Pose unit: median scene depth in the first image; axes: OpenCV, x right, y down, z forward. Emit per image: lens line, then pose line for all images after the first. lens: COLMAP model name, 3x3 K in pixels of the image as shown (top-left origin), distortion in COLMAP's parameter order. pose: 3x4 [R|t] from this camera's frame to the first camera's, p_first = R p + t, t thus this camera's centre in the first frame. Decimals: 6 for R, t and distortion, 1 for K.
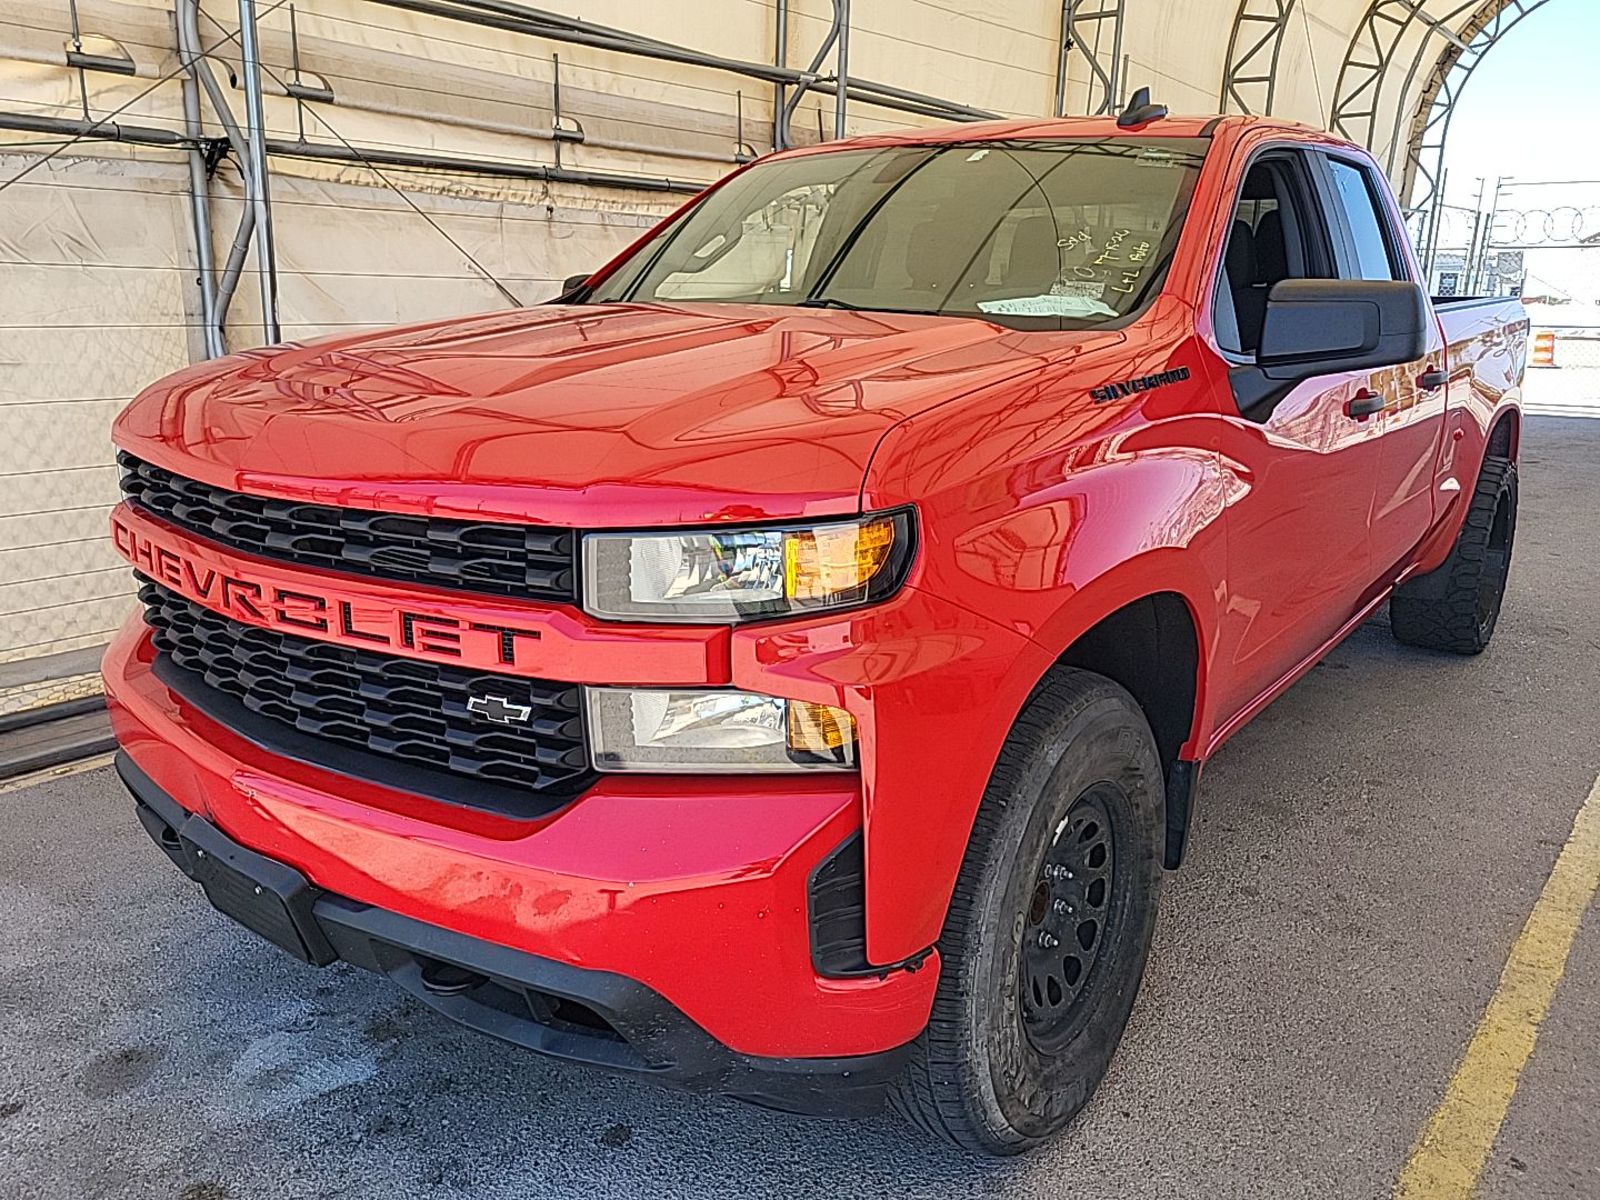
lens RADIAL K [[1317.5, 0, 808.0], [0, 1317.5, 593.8], [0, 0, 1]] dist [0.038664, 0.014447]
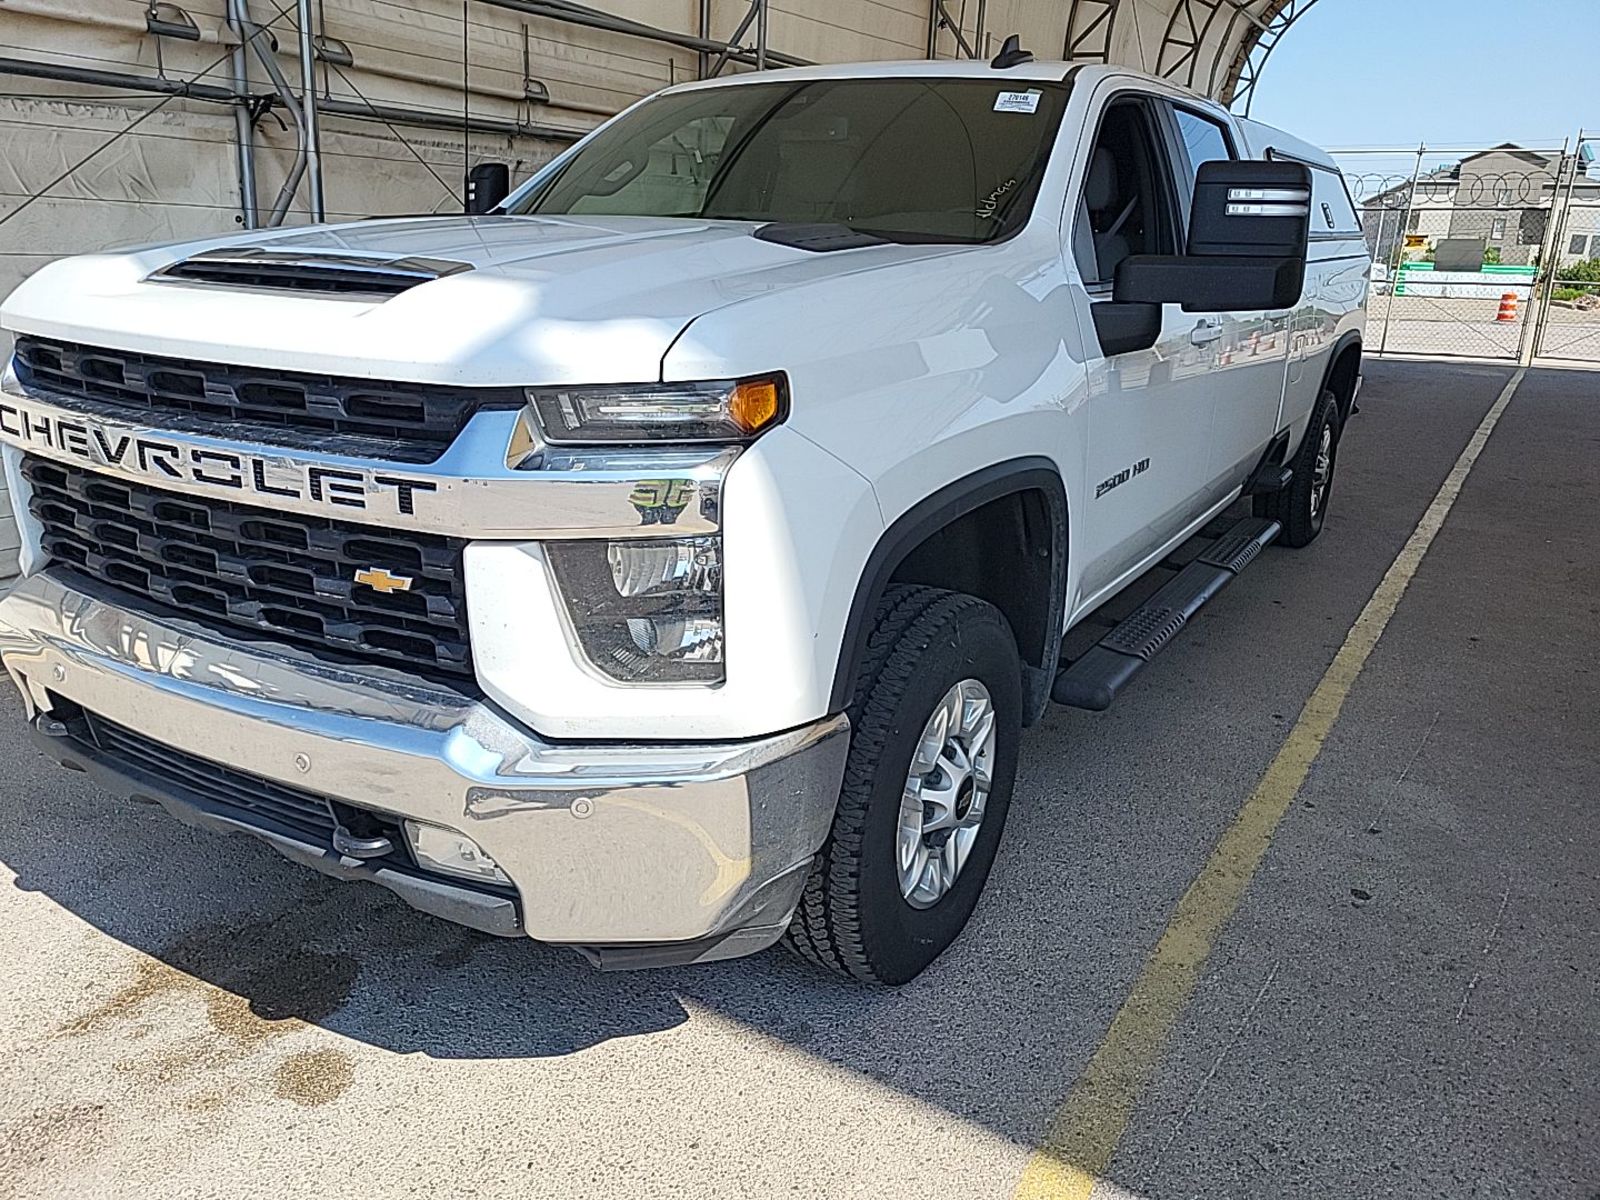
lens RADIAL K [[1317.5, 0, 809.0], [0, 1317.5, 587.4], [0, 0, 1]] dist [0.038664, 0.014447]
pose [[0.991720, -0.017137, 0.127267, -0.100761], [0.012949, 0.999349, 0.033665, 0.045053], [-0.127761, -0.031739, 0.991297, -0.187917]]
